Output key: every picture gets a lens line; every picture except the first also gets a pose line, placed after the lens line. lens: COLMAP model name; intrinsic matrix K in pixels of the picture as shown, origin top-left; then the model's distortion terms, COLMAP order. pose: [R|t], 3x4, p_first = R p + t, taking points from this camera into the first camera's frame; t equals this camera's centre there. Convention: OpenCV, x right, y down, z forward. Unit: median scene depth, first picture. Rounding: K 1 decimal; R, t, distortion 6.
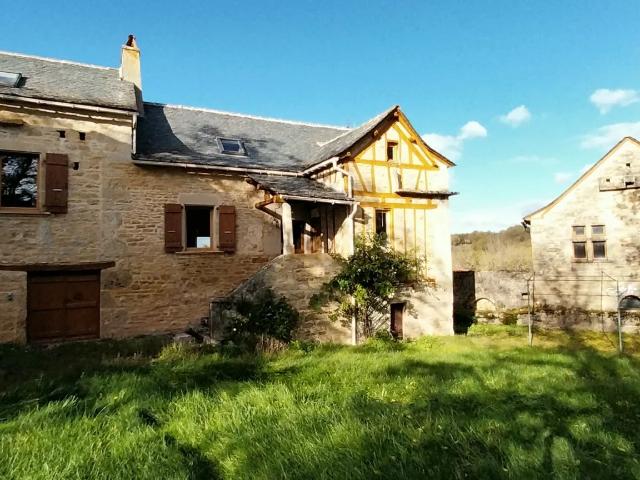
lens RADIAL K [[459.1, 0, 323.0], [0, 459.1, 224.3], [0, 0, 1]] dist [0.002651, 0.003517]
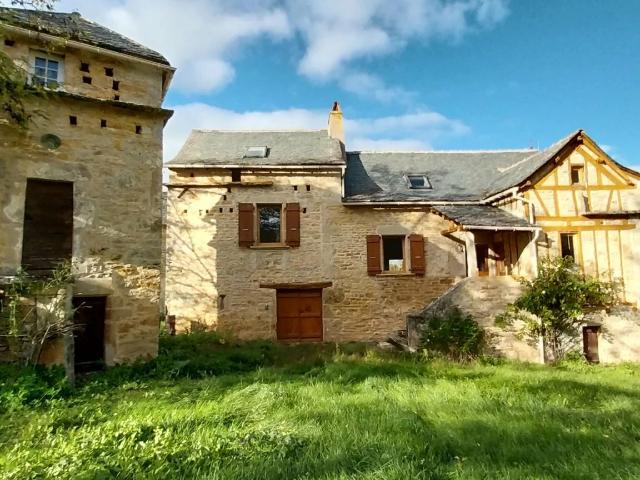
lens RADIAL K [[459.1, 0, 323.0], [0, 459.1, 224.3], [0, 0, 1]] dist [0.002651, 0.003517]
pose [[0.923805, -0.038632, -0.380908, 0.016908], [0.023376, 0.998731, -0.044598, -0.019814], [0.382148, 0.032296, 0.923537, -0.167420]]
